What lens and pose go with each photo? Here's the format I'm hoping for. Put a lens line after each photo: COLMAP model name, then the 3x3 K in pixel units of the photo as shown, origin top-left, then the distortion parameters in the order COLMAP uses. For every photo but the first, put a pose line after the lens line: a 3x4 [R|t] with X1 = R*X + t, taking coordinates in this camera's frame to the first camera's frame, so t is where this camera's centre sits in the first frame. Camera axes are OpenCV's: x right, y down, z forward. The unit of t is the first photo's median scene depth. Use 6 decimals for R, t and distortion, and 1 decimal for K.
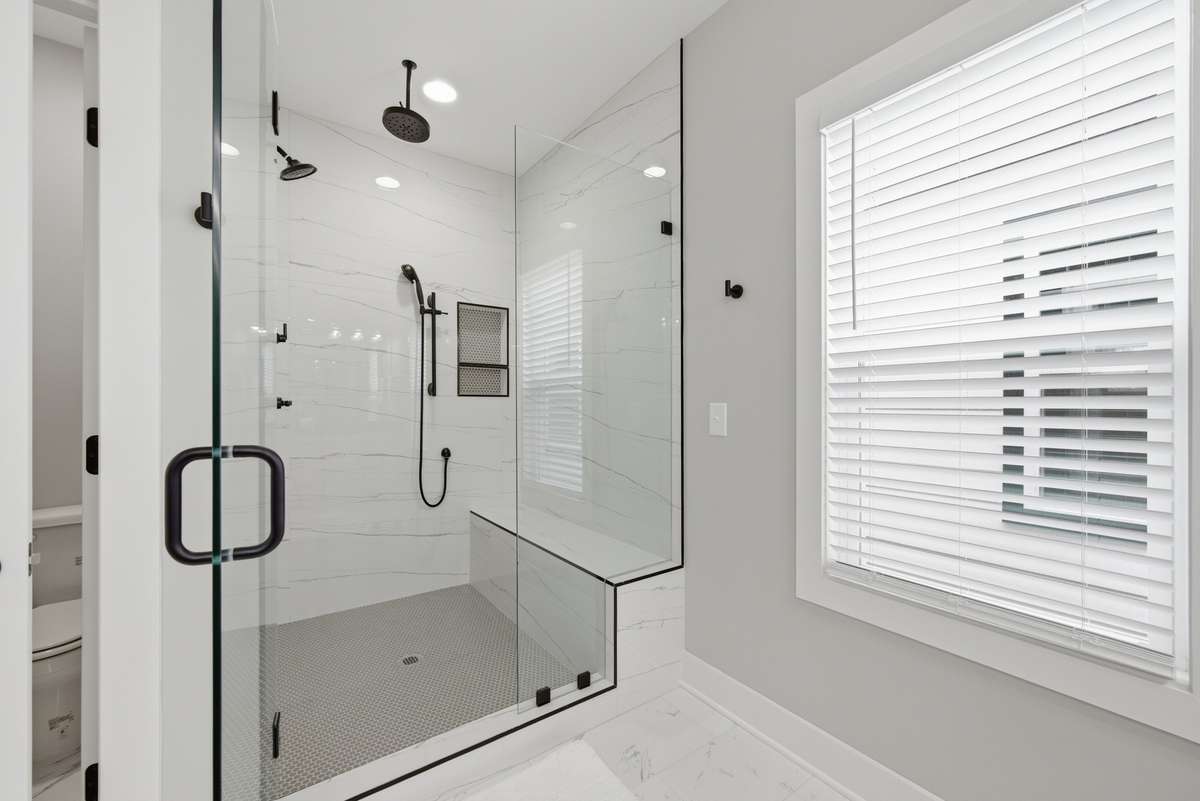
lens RADIAL K [[488.0, 0, 601.2], [0, 488.0, 408.6], [0, 0, 1]] dist [-0.002786, -0.000149]
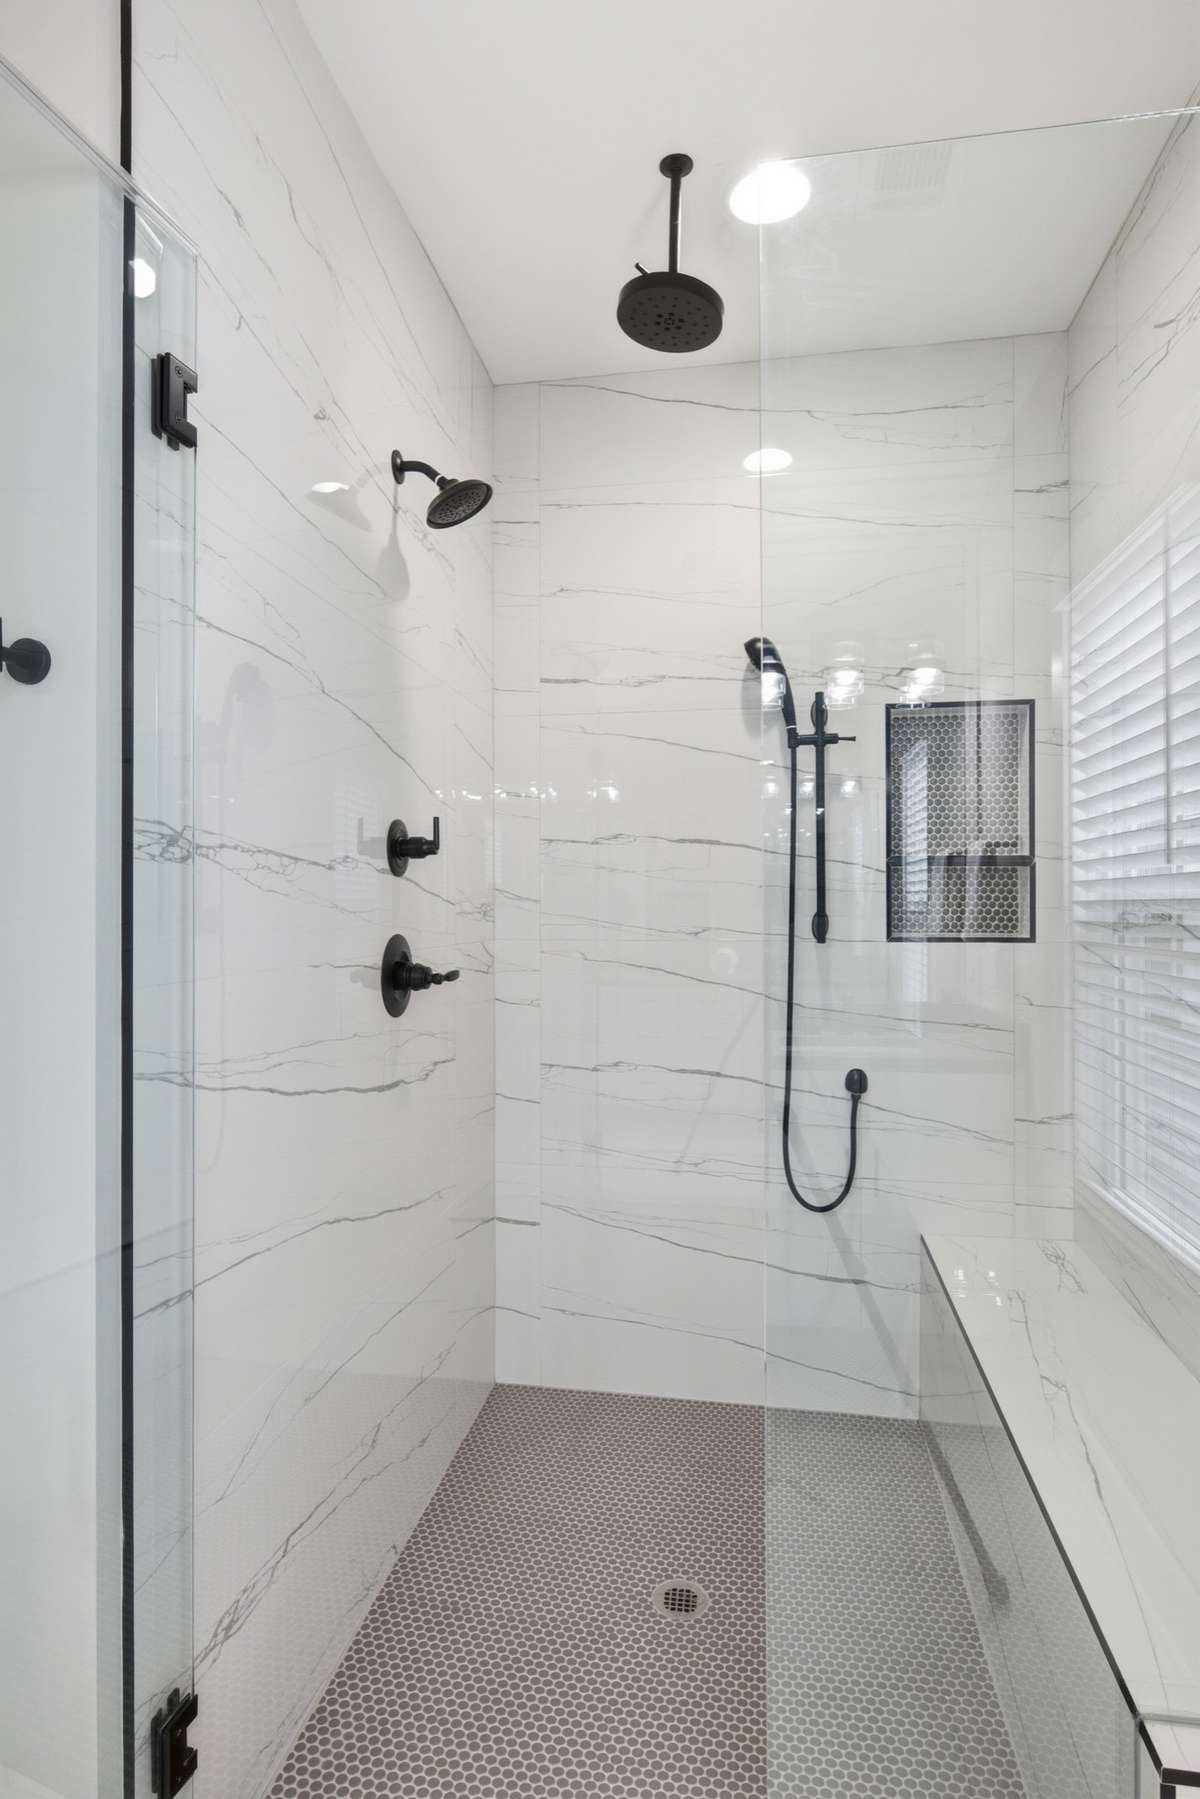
lens RADIAL K [[989.4, 0, 600.0], [0, 989.4, 899.5], [0, 0, 1]] dist [-0.003880, 0.000165]
pose [[0.703152, -0.000335, -0.711039, 0.121045], [-0.004778, 0.999975, -0.005196, -0.056894], [0.711023, 0.007051, 0.703133, 0.276926]]
